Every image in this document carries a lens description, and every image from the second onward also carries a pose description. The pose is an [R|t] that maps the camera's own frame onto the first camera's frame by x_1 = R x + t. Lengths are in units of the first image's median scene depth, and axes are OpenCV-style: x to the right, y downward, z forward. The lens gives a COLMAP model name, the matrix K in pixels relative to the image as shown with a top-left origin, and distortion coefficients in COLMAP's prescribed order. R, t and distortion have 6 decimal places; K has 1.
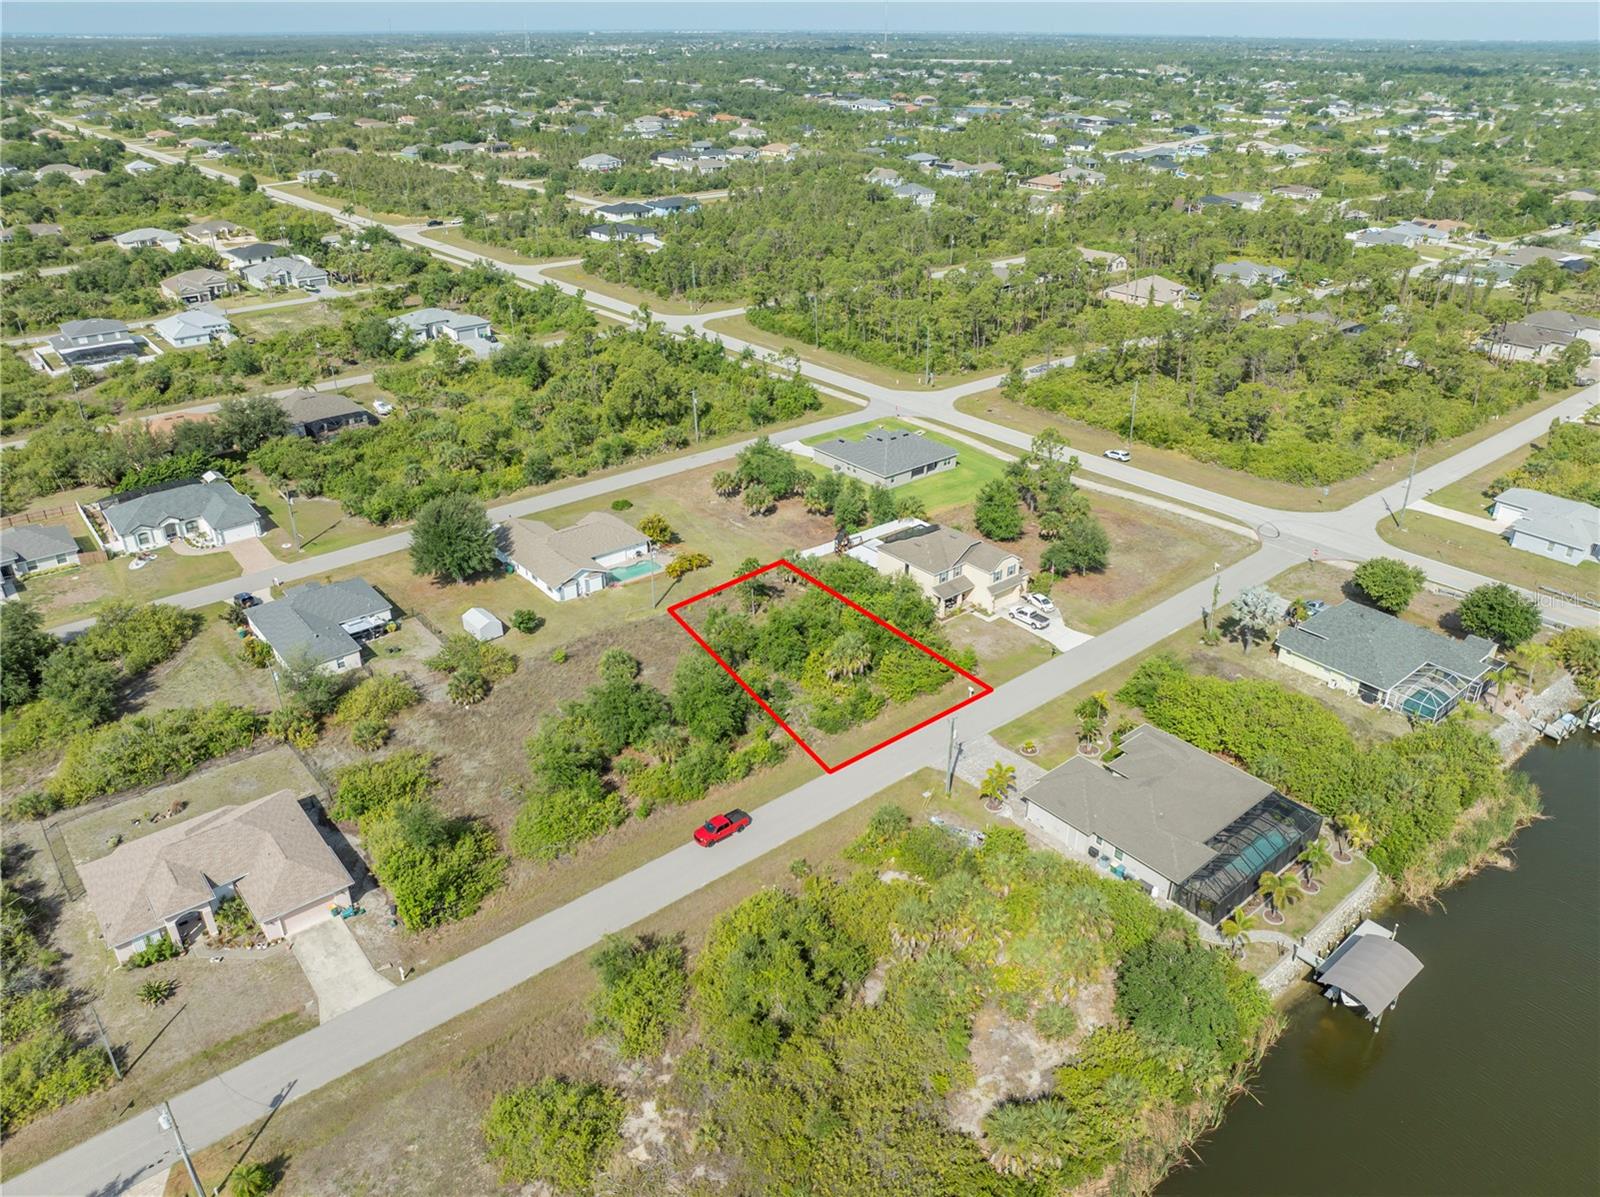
lens RADIAL K [[1123.6, 0, 805.1], [0, 1123.6, 601.2], [0, 0, 1]] dist [-0.044973, 0.010407]
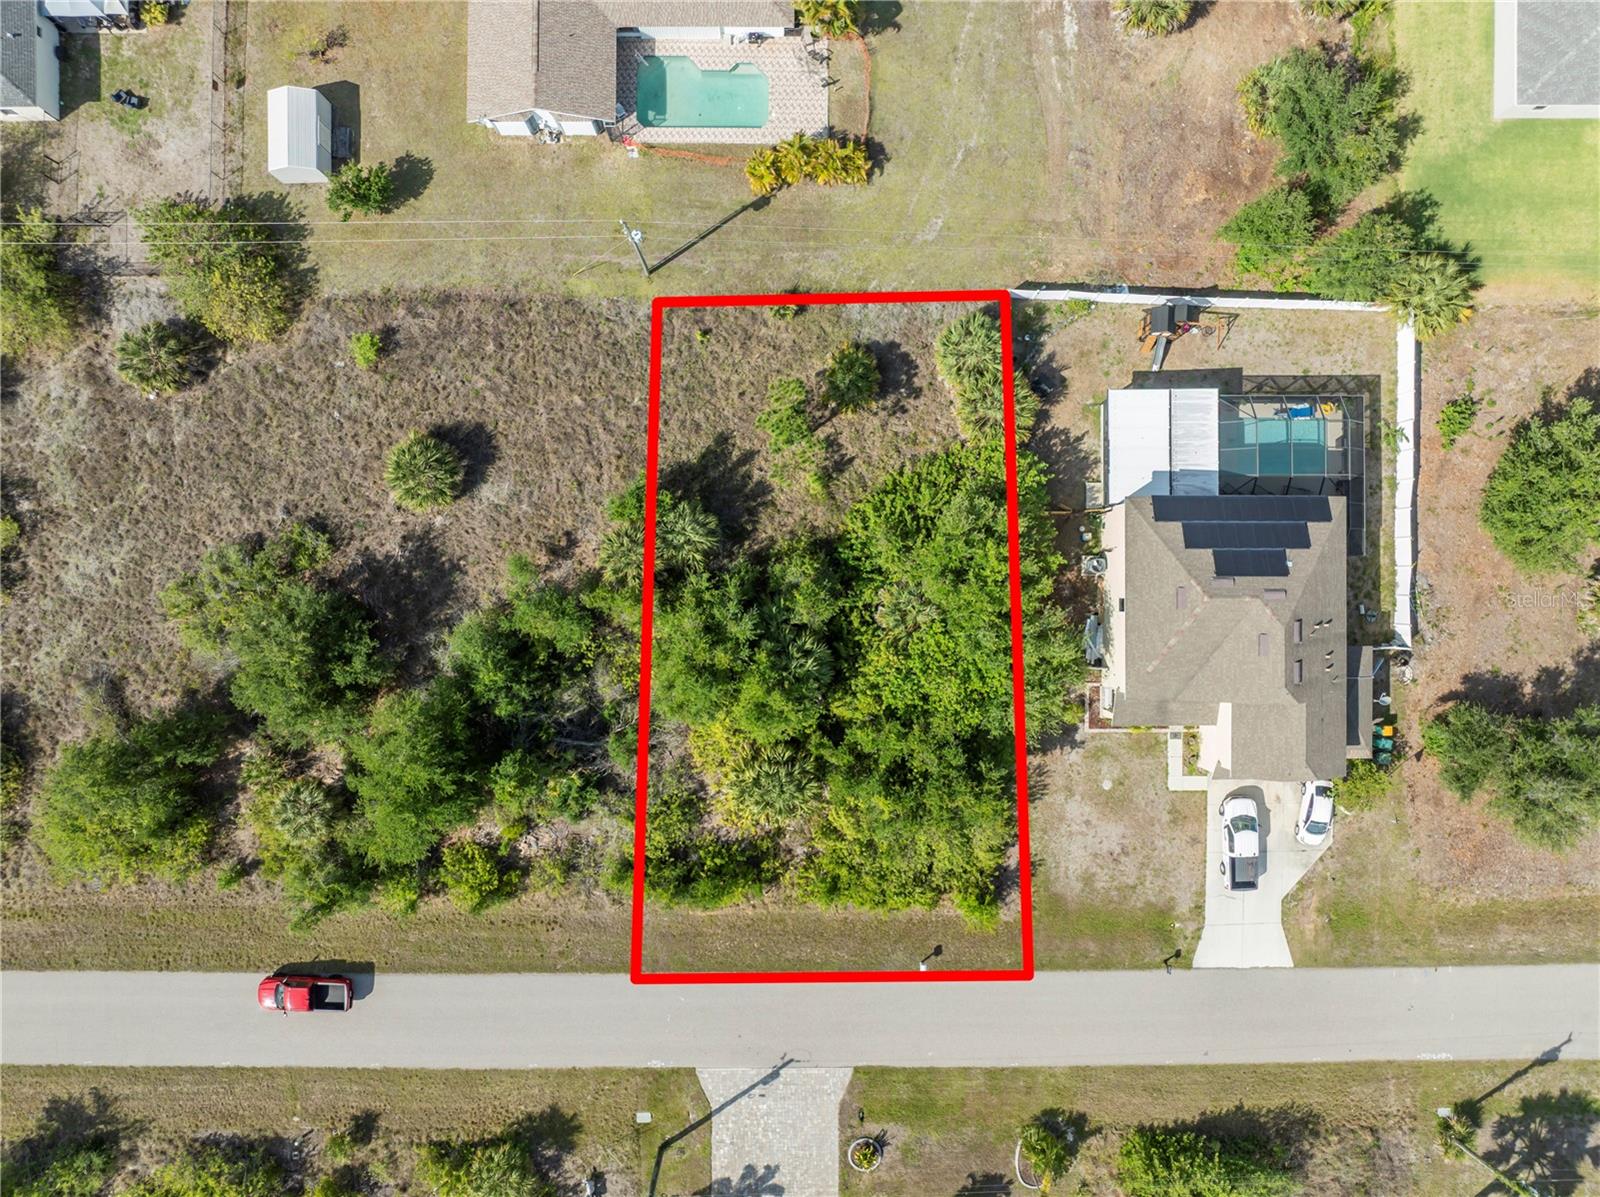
lens RADIAL K [[1123.6, 0, 805.1], [0, 1123.6, 601.2], [0, 0, 1]] dist [-0.044973, 0.010407]
pose [[0.766865, 0.641781, 0.005919, -0.004234], [-0.301413, 0.351987, 0.886147, -0.368895], [0.566629, -0.681339, 0.463367, 0.745423]]
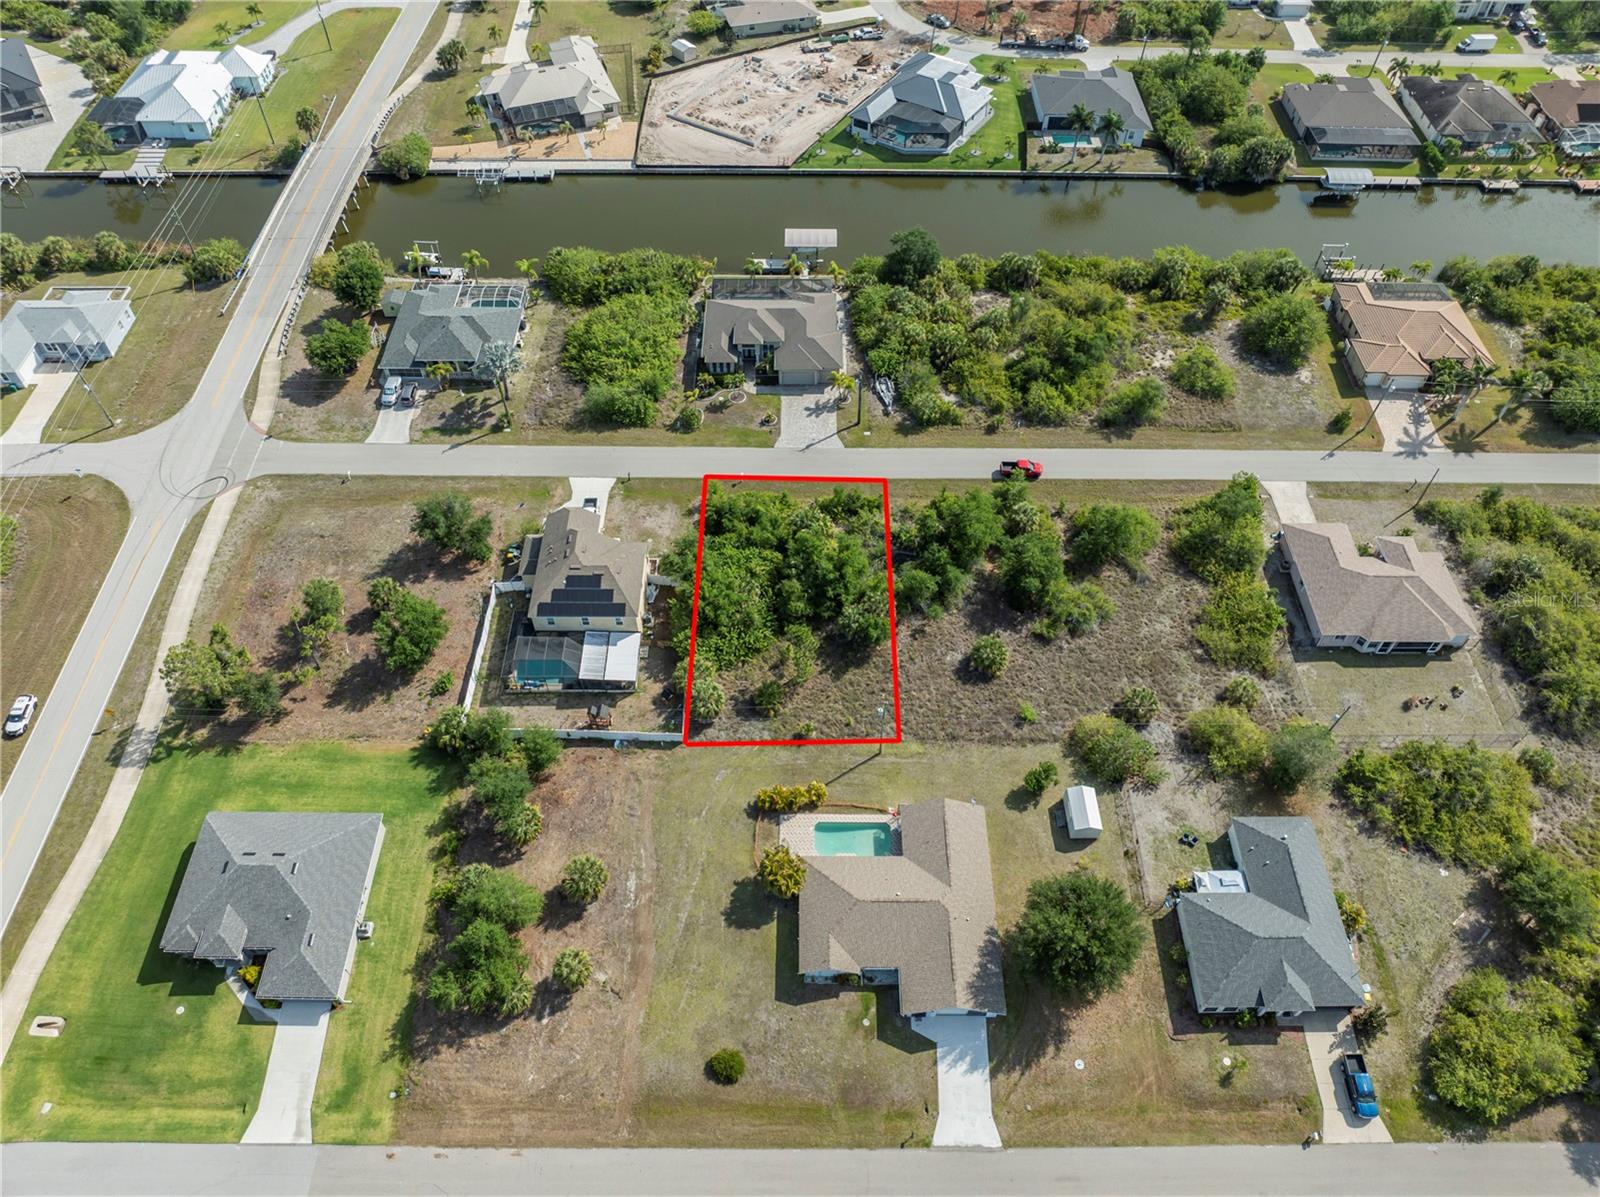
lens RADIAL K [[1123.6, 0, 805.1], [0, 1123.6, 601.2], [0, 0, 1]] dist [-0.044973, 0.010407]
pose [[-0.767357, -0.506607, 0.393082, -0.361408], [0.285956, 0.278322, 0.916933, -0.797492], [-0.573928, 0.816019, -0.068705, 1.007838]]
